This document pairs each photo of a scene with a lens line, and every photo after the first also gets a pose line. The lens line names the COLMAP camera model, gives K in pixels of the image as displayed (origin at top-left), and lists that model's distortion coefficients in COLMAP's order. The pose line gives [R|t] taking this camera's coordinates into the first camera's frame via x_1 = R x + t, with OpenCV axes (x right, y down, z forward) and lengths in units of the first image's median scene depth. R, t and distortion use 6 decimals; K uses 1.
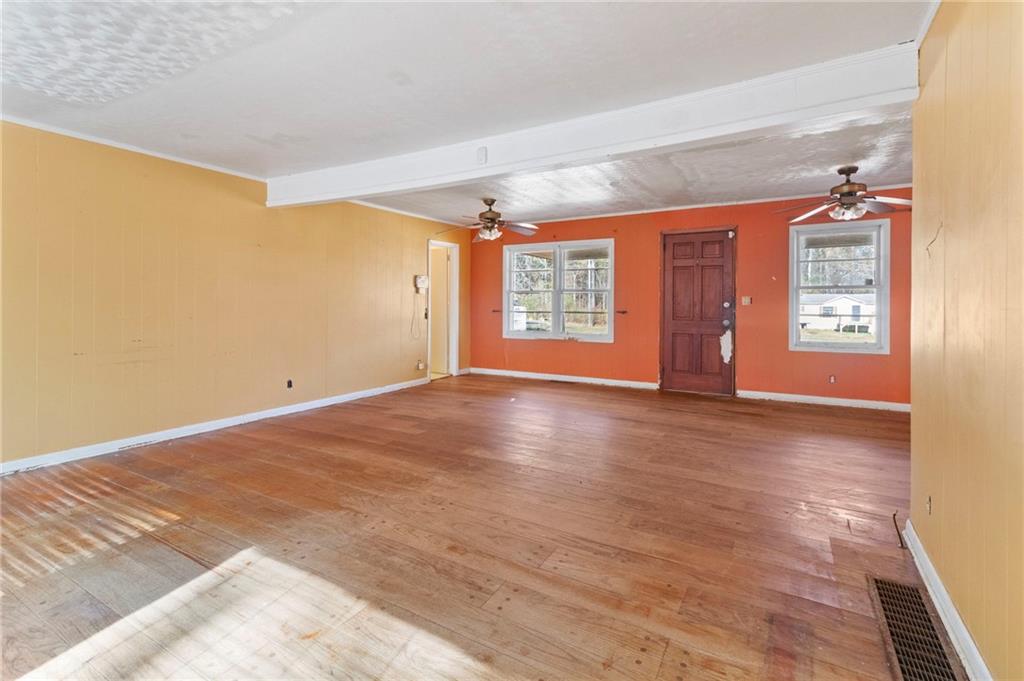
lens RADIAL K [[481.2, 0, 508.3], [0, 481.2, 304.6], [0, 0, 1]] dist [0.002018, -0.000253]
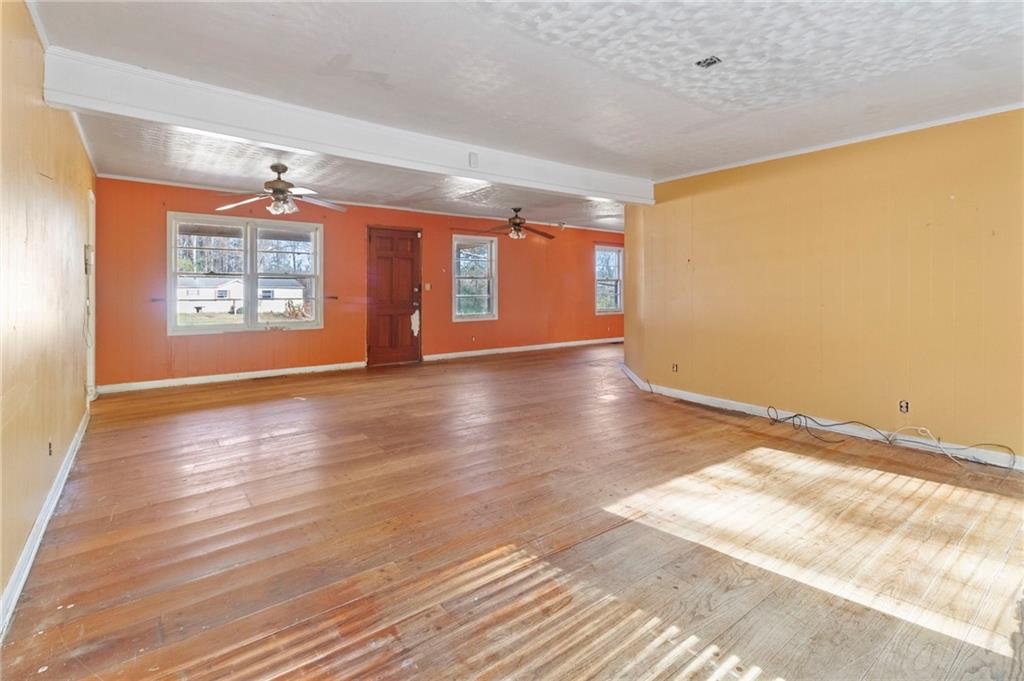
lens RADIAL K [[482.9, 0, 512.3], [0, 482.9, 290.3], [0, 0, 1]] dist [-0.001074, -0.000254]
pose [[0.370356, -0.004913, 0.928877, -0.634723], [0.000440, 0.999987, 0.005113, -0.005409], [-0.928890, -0.001485, 0.370353, 0.293485]]
